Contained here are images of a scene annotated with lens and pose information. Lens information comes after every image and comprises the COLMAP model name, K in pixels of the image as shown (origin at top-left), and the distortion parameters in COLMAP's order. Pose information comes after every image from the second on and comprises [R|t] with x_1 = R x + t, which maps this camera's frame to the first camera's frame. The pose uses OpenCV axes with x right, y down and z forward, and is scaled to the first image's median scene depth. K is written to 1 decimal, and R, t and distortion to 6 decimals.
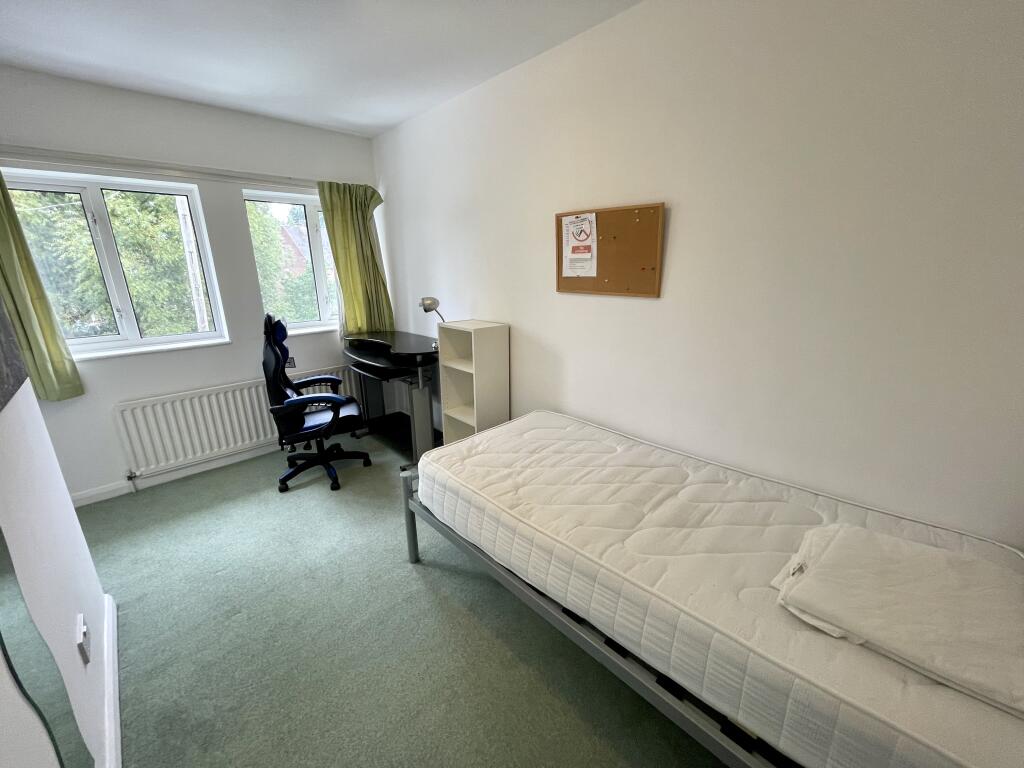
lens RADIAL K [[414.0, 0, 512.9], [0, 414.0, 383.5], [0, 0, 1]] dist [0.000233, -0.000209]
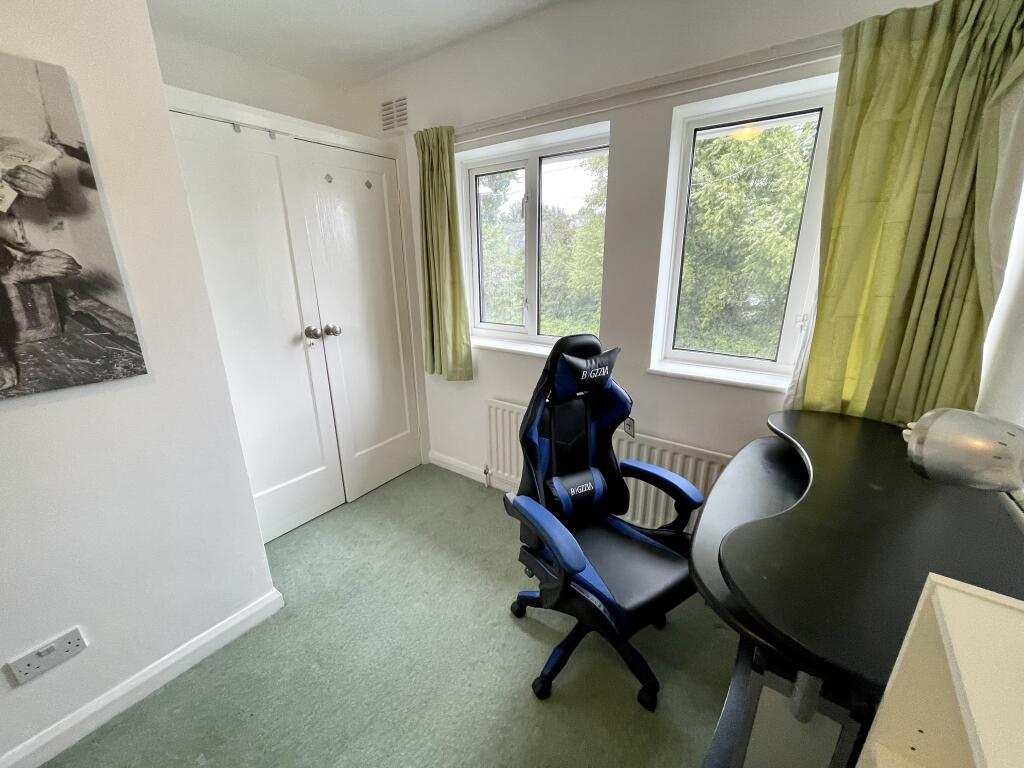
lens RADIAL K [[414.0, 0, 511.9], [0, 414.0, 380.4], [0, 0, 1]] dist [0.000233, -0.000209]
pose [[0.174431, 0.298214, -0.938426, -0.063332], [-0.259700, 0.933225, 0.248289, -0.199629], [0.949805, 0.200400, 0.240229, 0.689357]]
